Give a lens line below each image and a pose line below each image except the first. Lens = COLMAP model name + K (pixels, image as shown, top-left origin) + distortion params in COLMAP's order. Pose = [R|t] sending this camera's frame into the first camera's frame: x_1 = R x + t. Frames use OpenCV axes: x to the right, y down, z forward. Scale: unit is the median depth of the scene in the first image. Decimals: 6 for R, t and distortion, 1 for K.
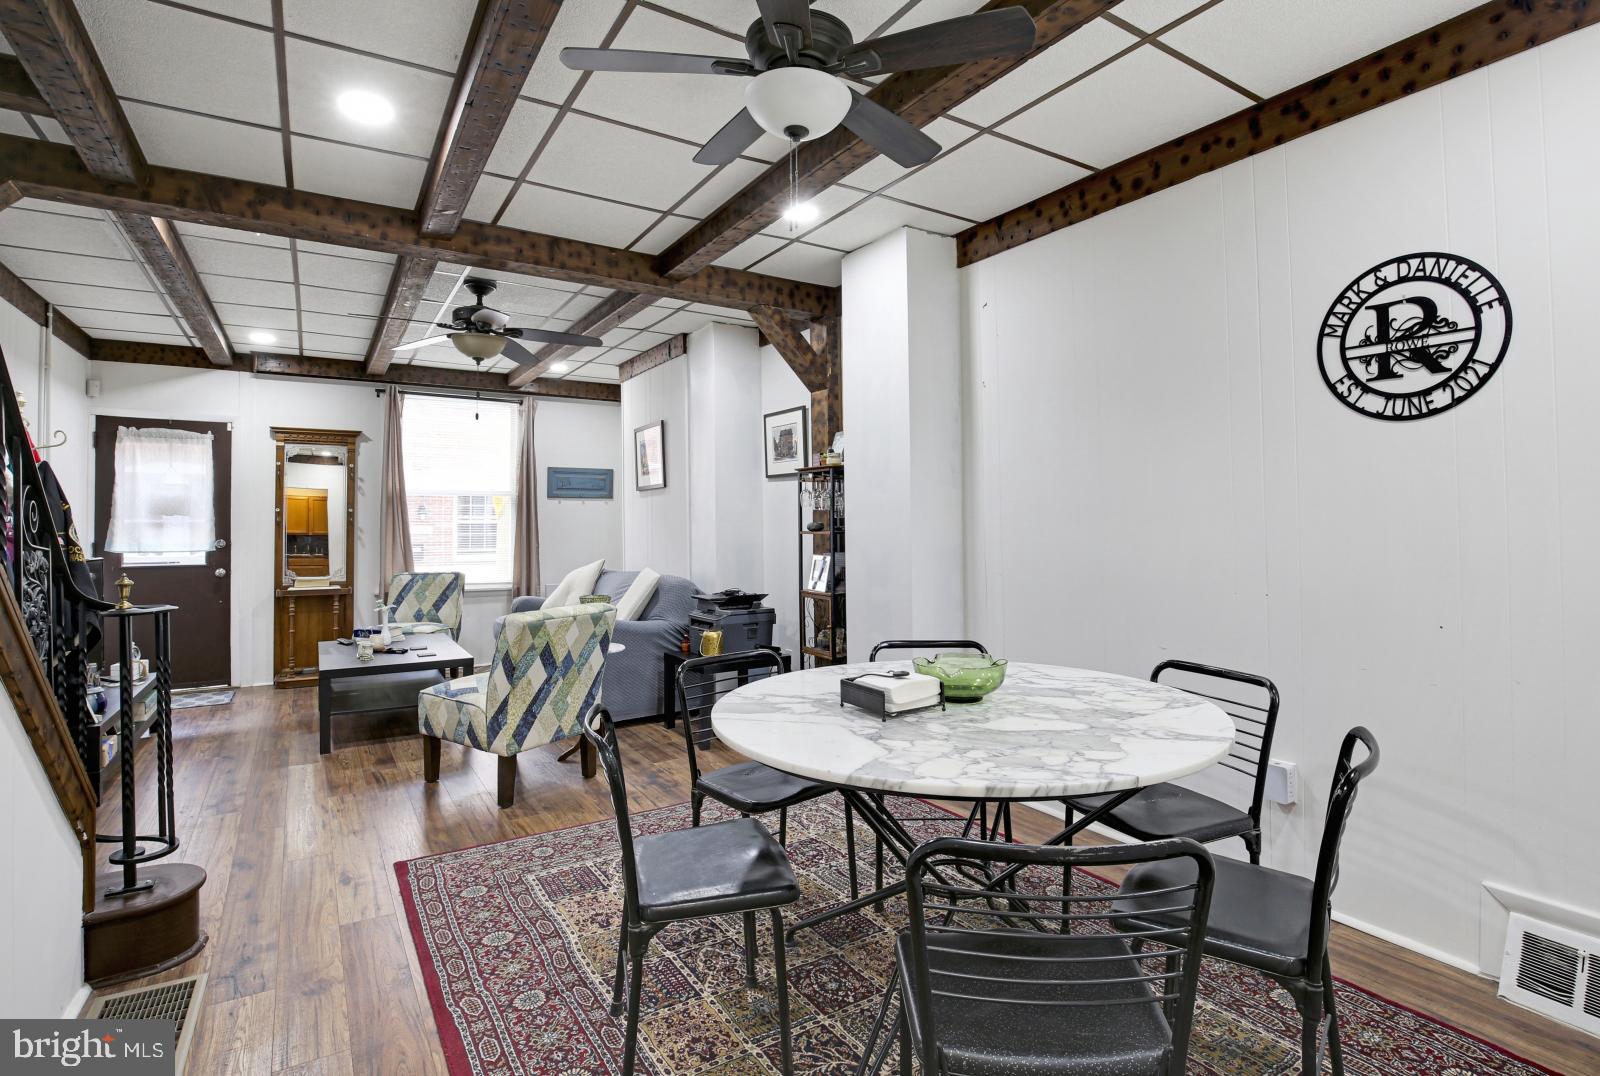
lens RADIAL K [[775.3, 0, 805.8], [0, 775.3, 502.3], [0, 0, 1]] dist [-0.050956, 0.011497]
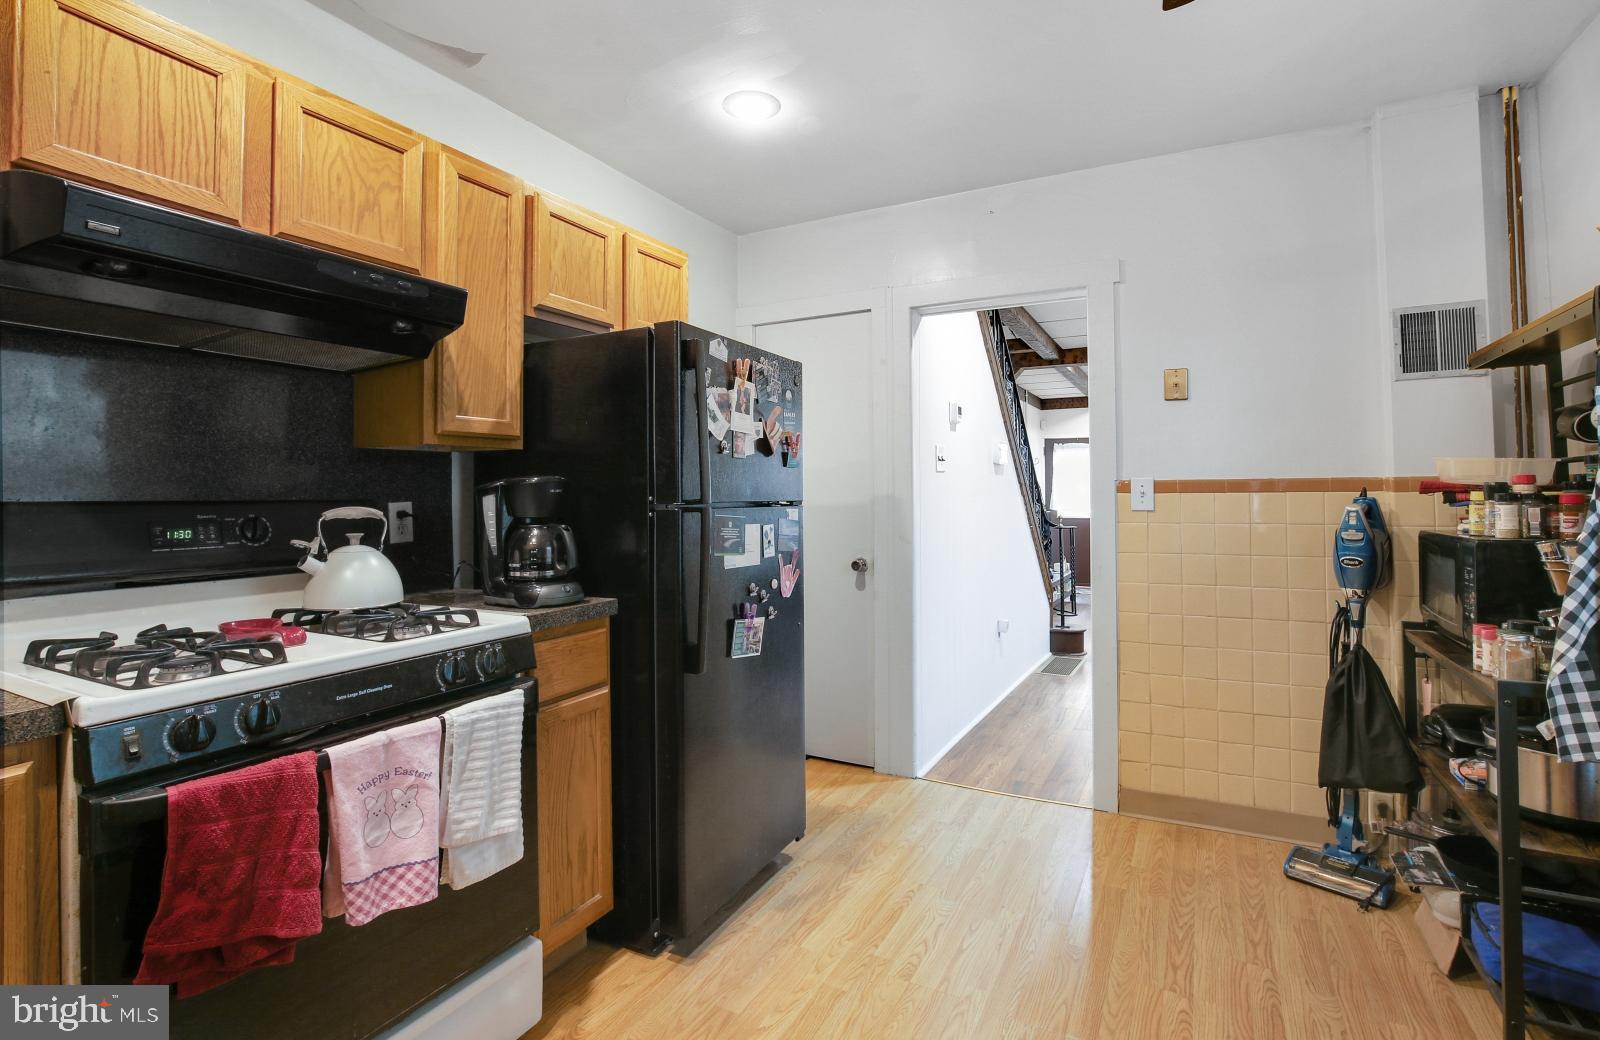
lens RADIAL K [[751.2, 0, 799.6], [0, 751.2, 483.4], [0, 0, 1]] dist [-0.001413, -0.000140]
pose [[0.485602, -0.009815, -0.874125, 0.420146], [0.022525, 0.999745, 0.001287, -0.017018], [0.873890, -0.020315, 0.485699, -0.475057]]
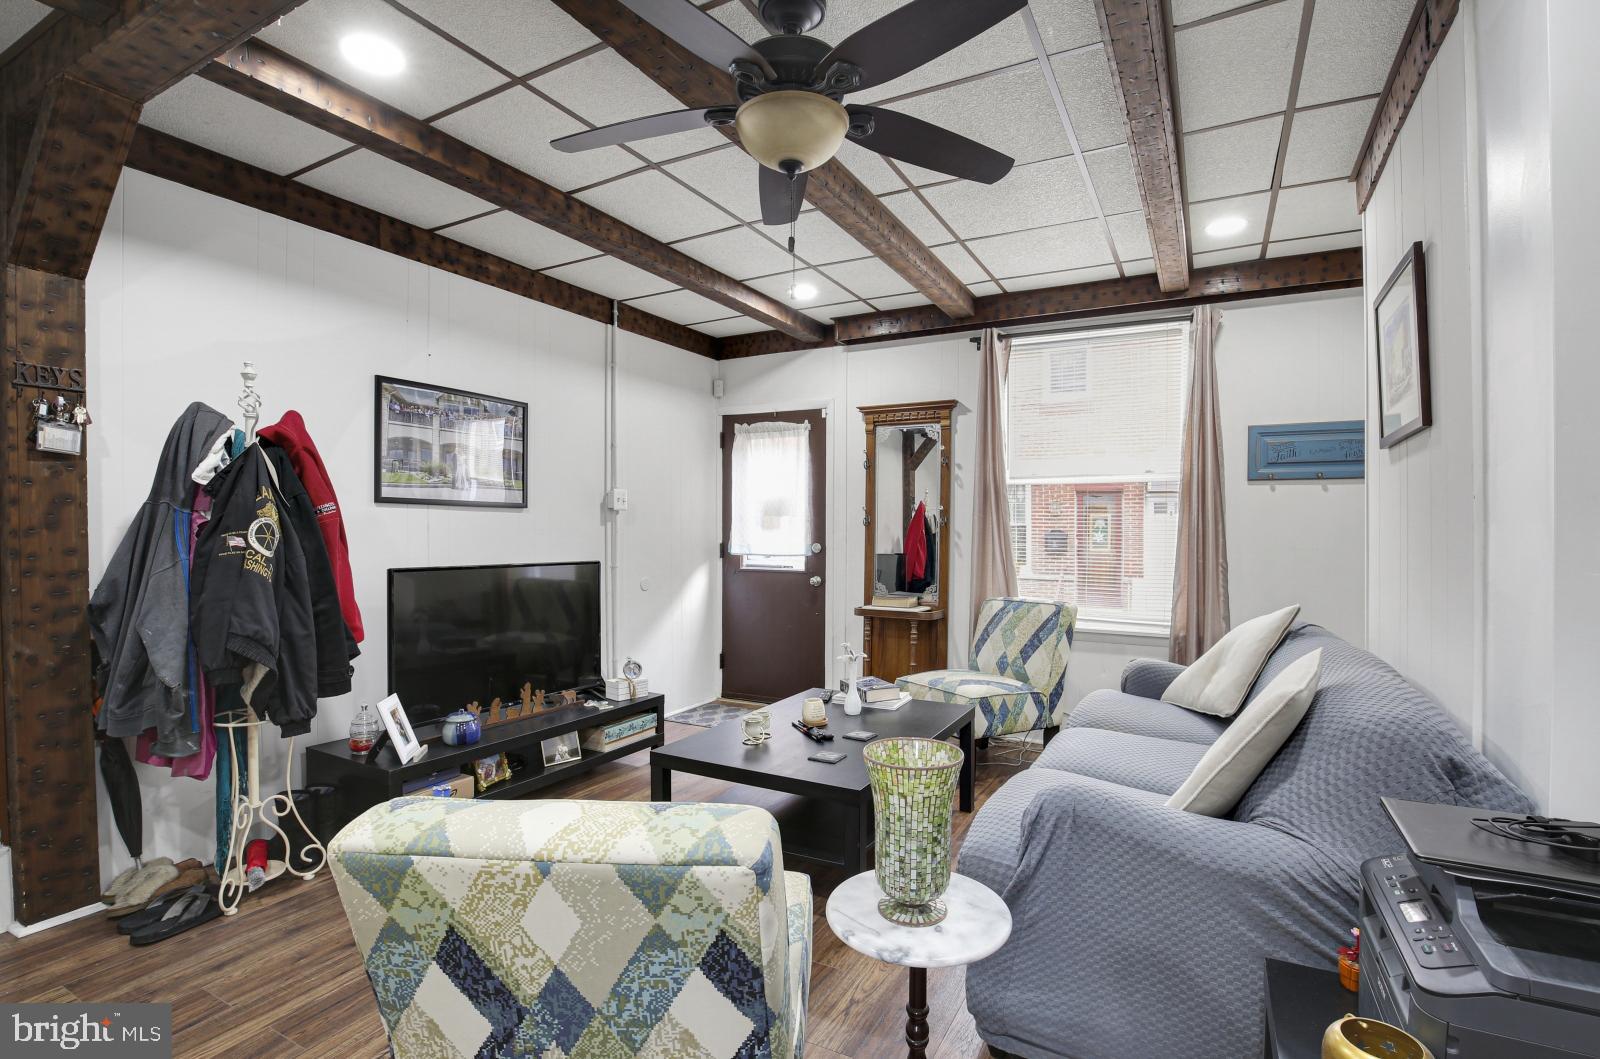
lens RADIAL K [[754.8, 0, 791.7], [0, 754.8, 534.8], [0, 0, 1]] dist [-0.031972, 0.001567]
pose [[0.471809, 0.014564, -0.881580, -0.018530], [0.016629, 0.999539, 0.025412, 0.017466], [0.881544, -0.026649, 0.471350, 0.577190]]
